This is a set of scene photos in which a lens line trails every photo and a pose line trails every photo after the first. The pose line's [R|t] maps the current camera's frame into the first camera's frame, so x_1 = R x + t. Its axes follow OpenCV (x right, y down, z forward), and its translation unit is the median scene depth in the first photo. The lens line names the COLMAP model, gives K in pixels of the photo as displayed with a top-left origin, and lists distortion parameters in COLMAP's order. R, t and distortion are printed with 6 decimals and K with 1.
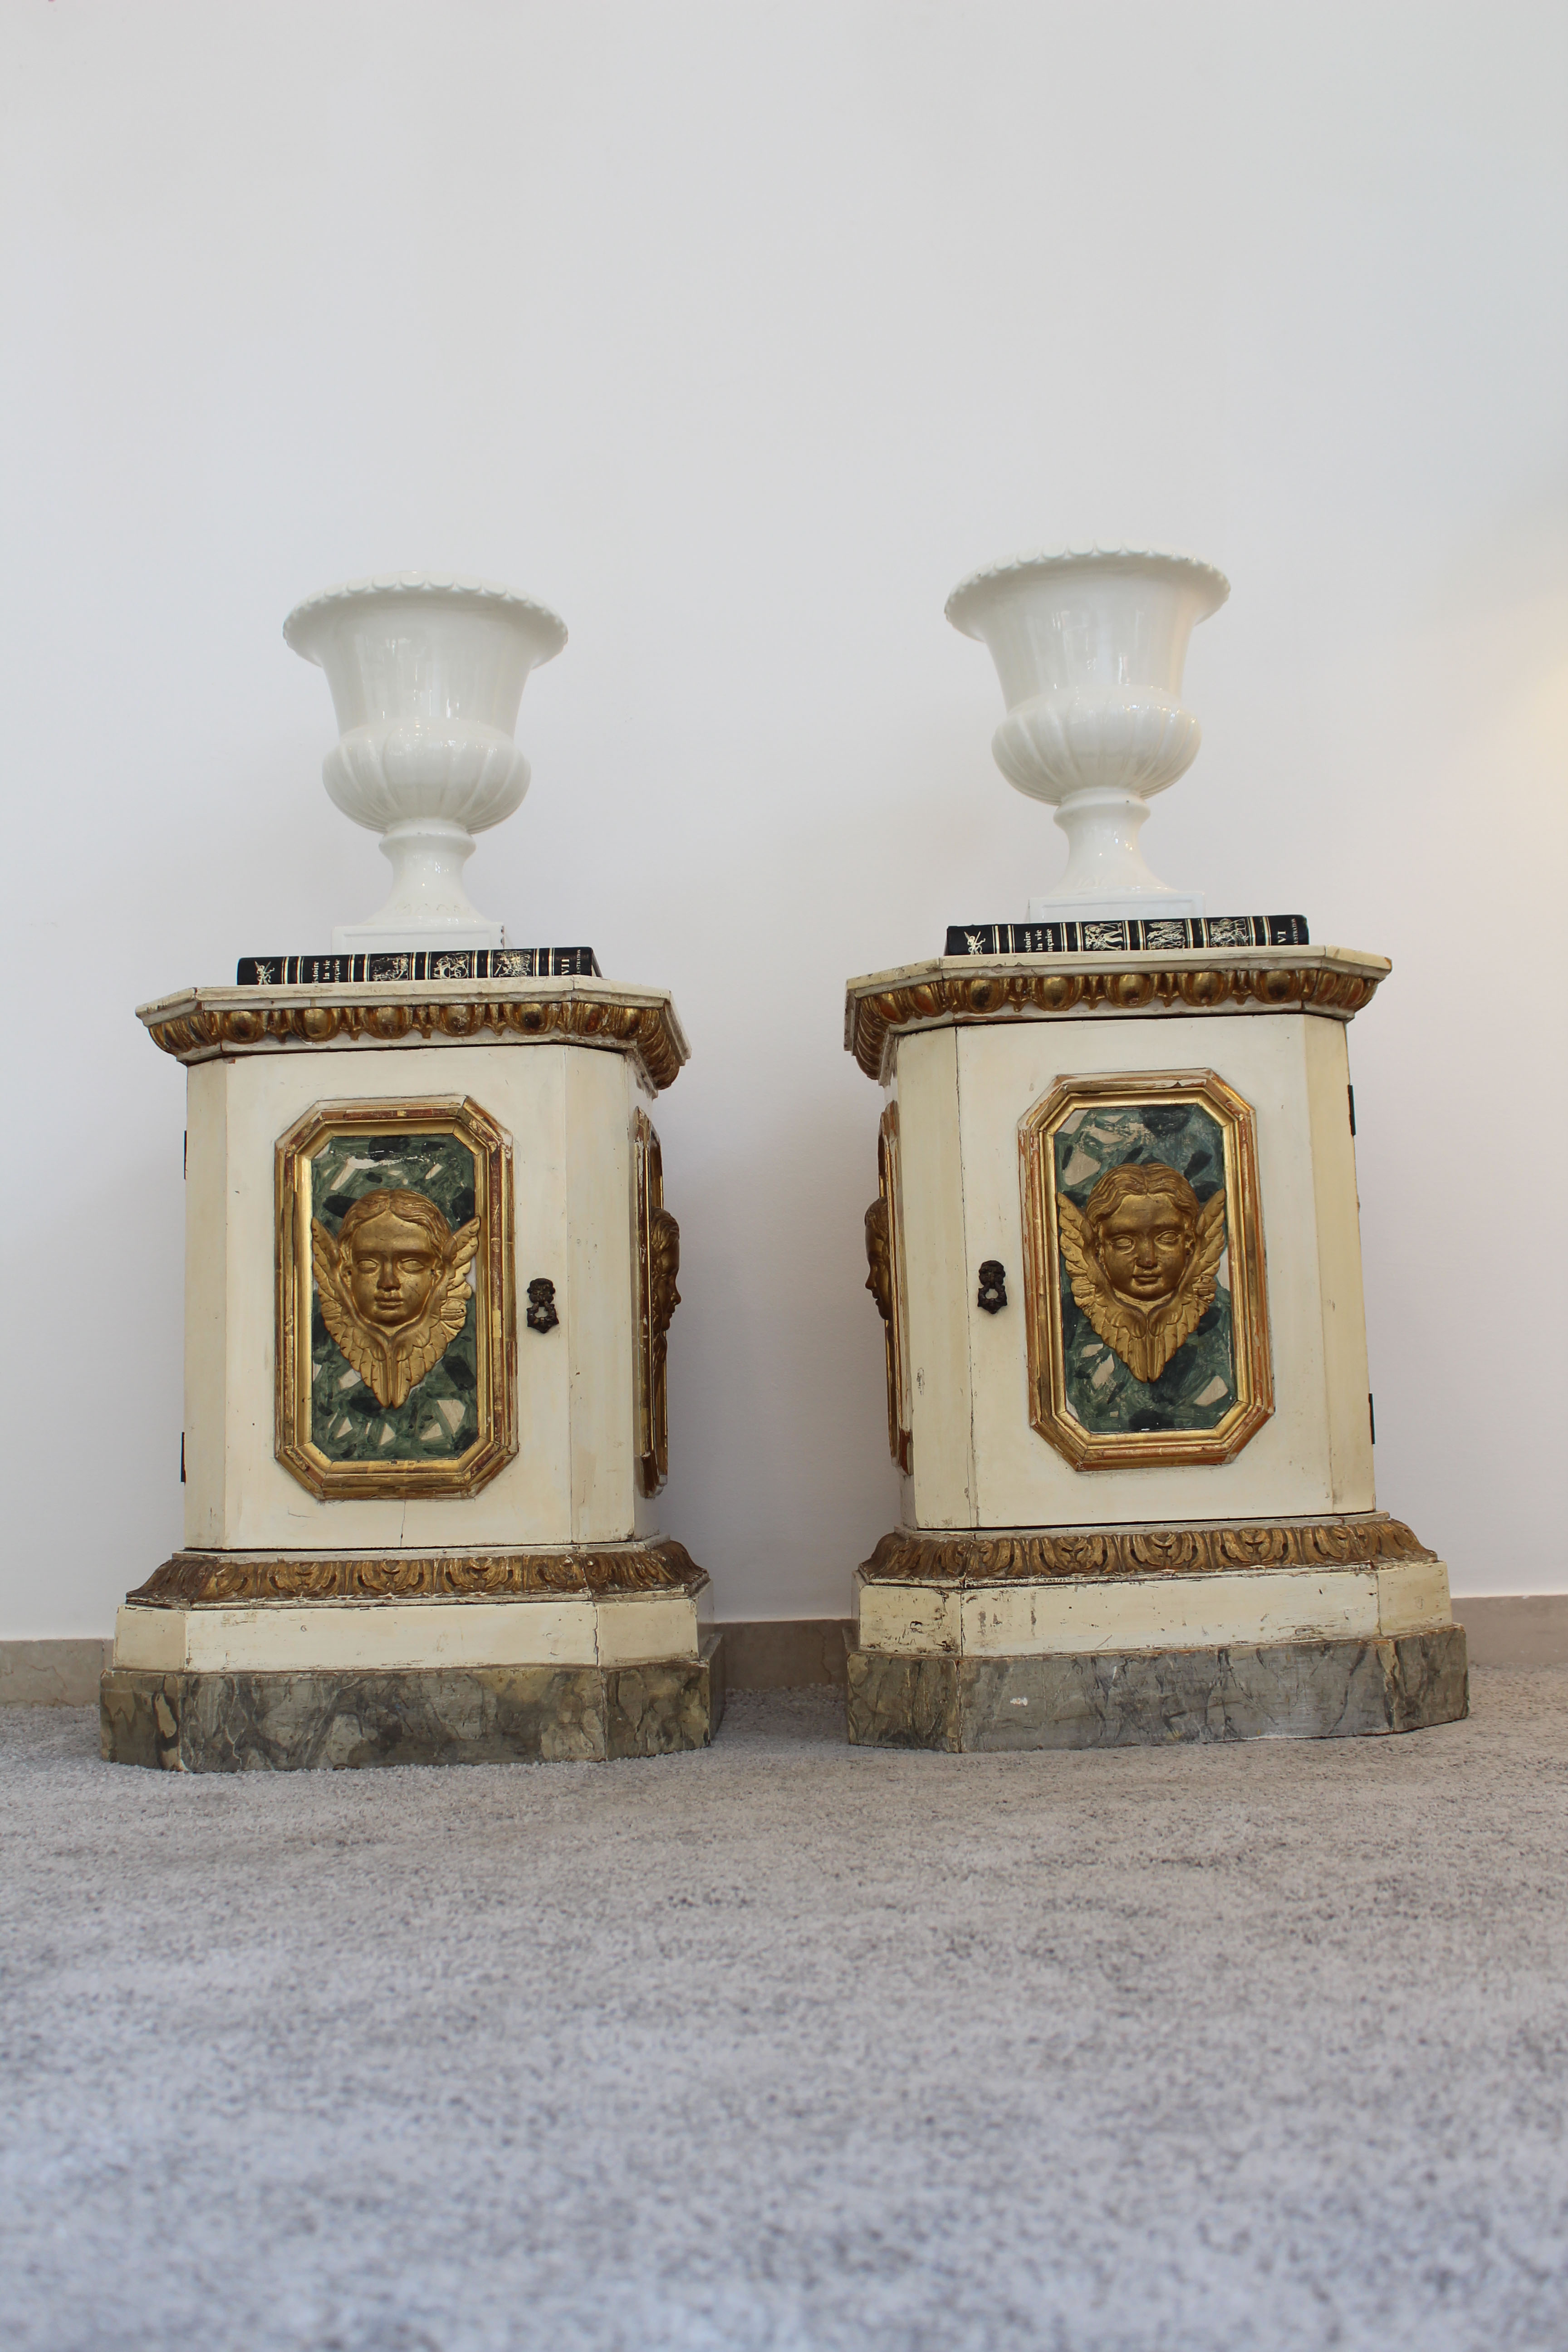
lens RADIAL K [[2507.1, 0, 775.8], [0, 2507.1, 1178.3], [0, 0, 1]] dist [-0.075510, 0.000000]
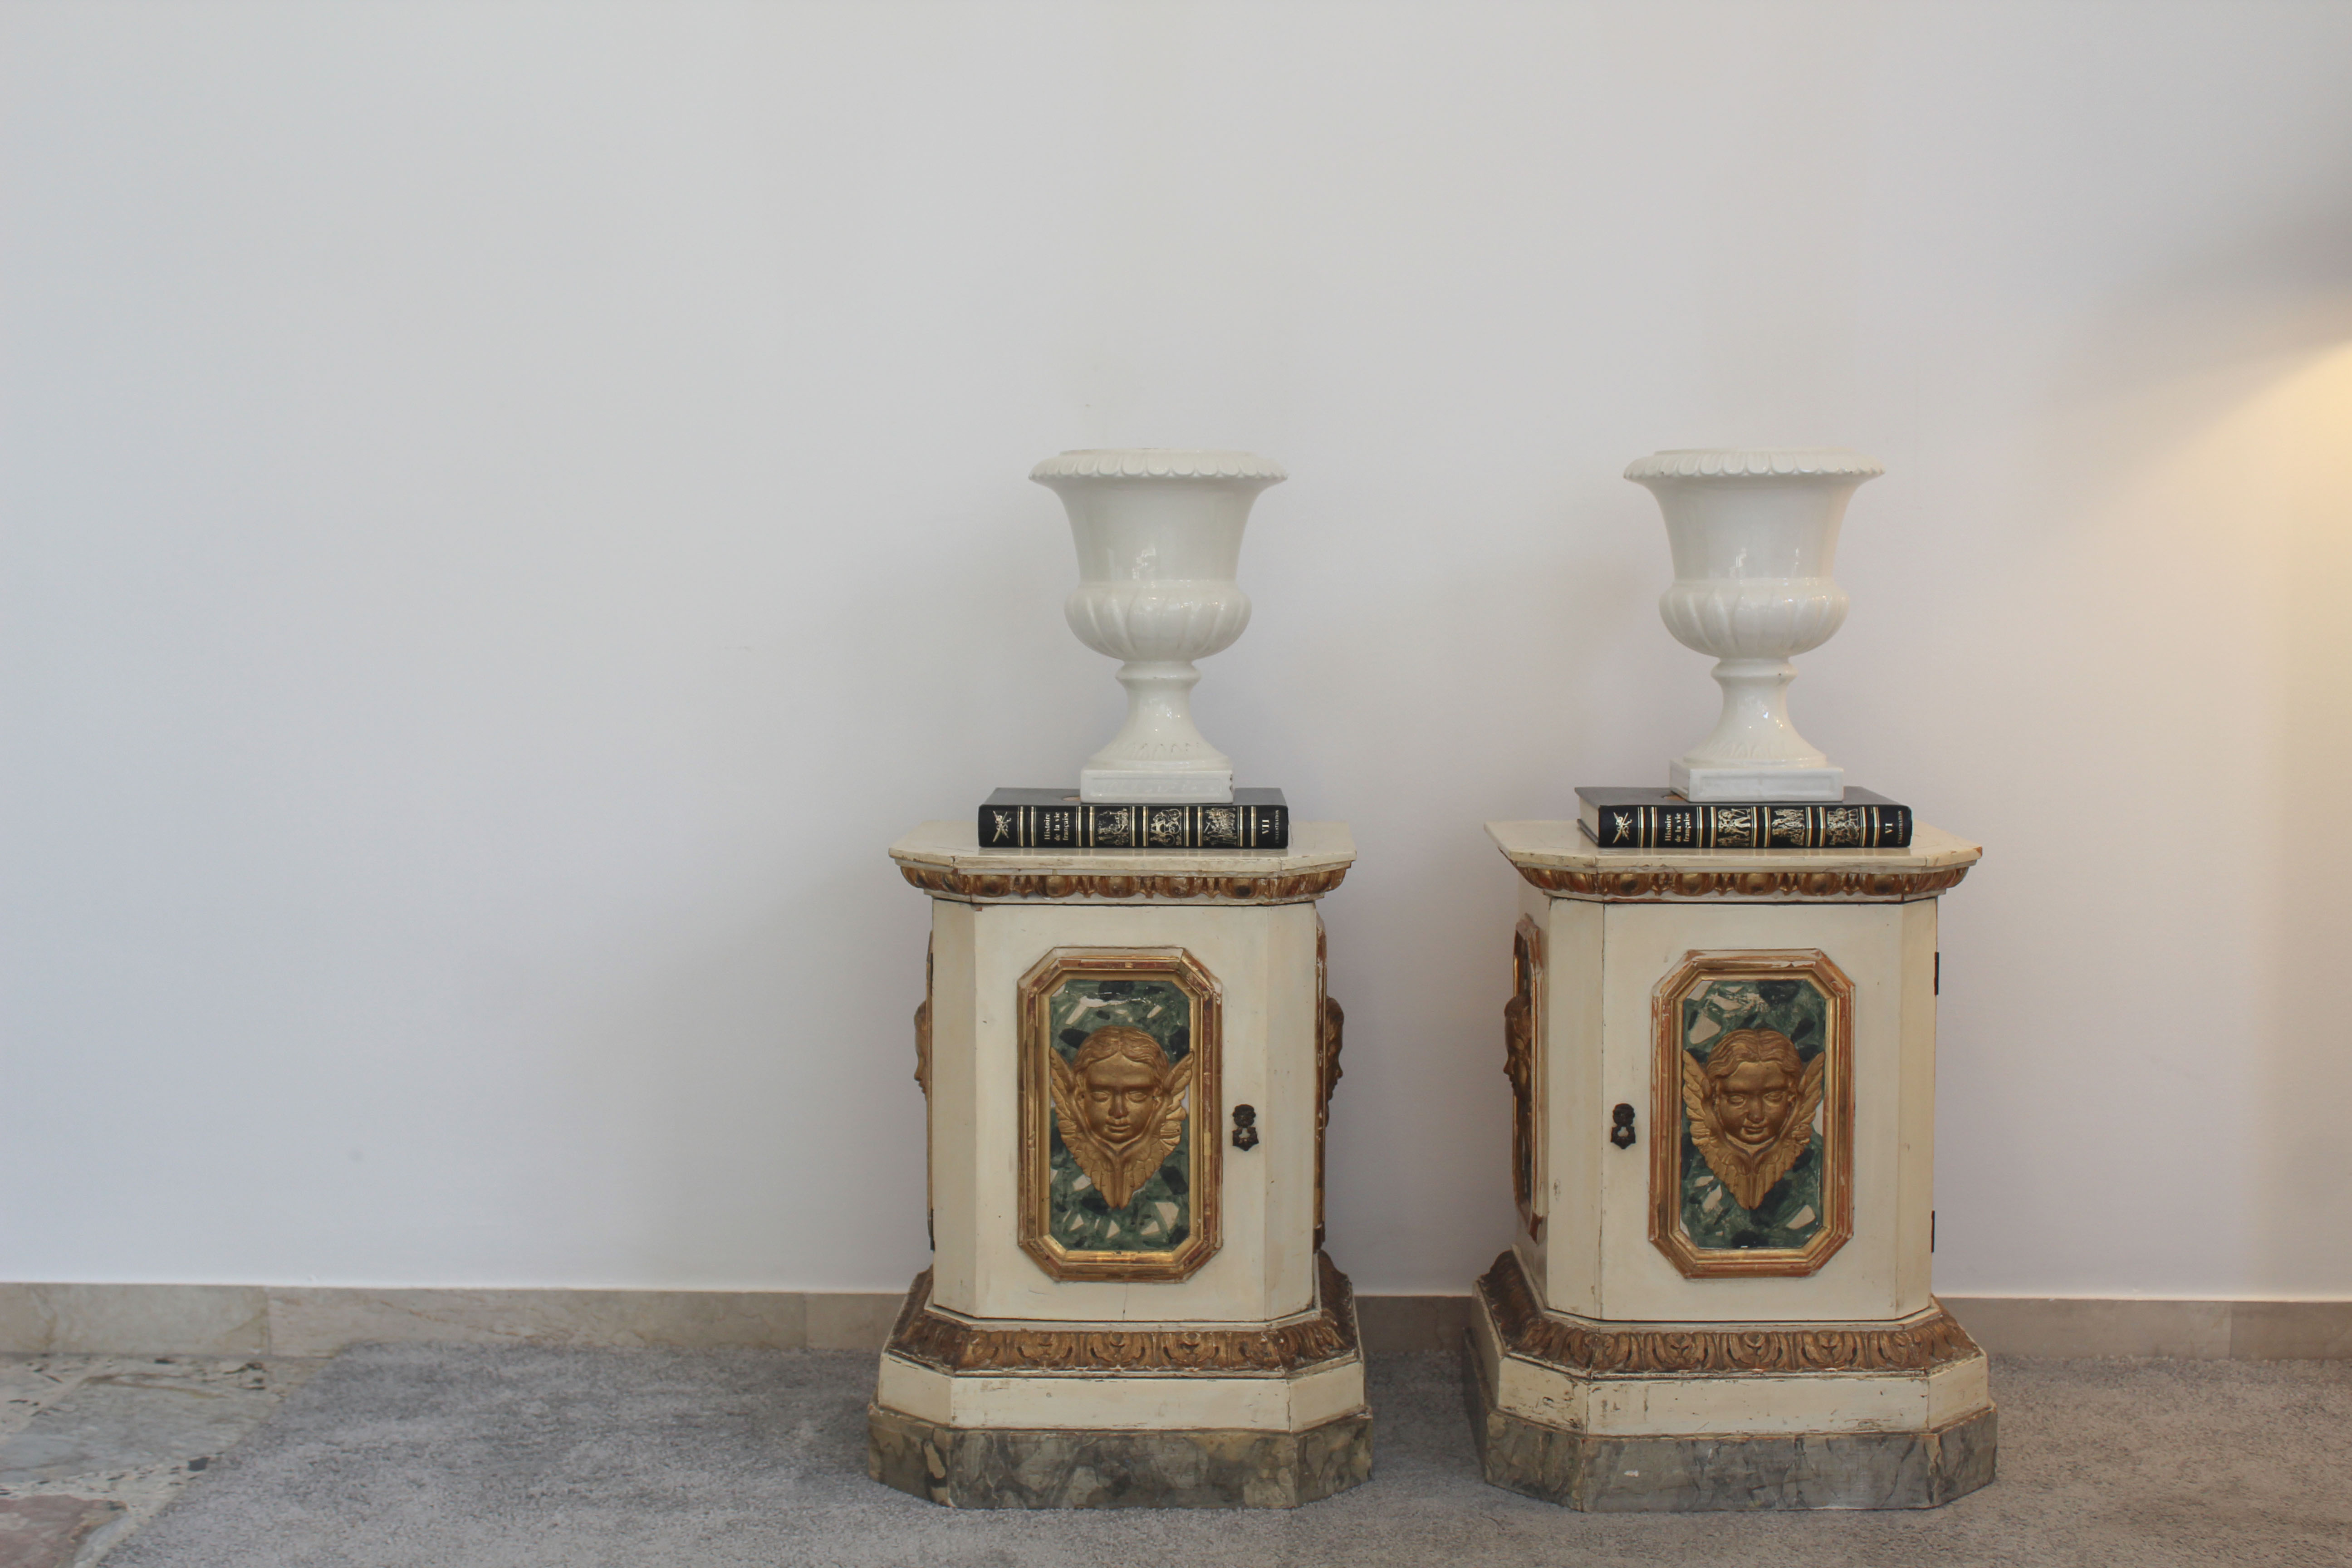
lens RADIAL K [[3081.4, 0, 1182.2], [0, 3081.4, 785.0], [0, 0, 1]] dist [0.000186, 0.000000]
pose [[0.999574, 0.027241, 0.010521, -0.144752], [-0.028889, 0.975061, 0.220047, -0.435187], [-0.004265, -0.220257, 0.975433, -0.398668]]
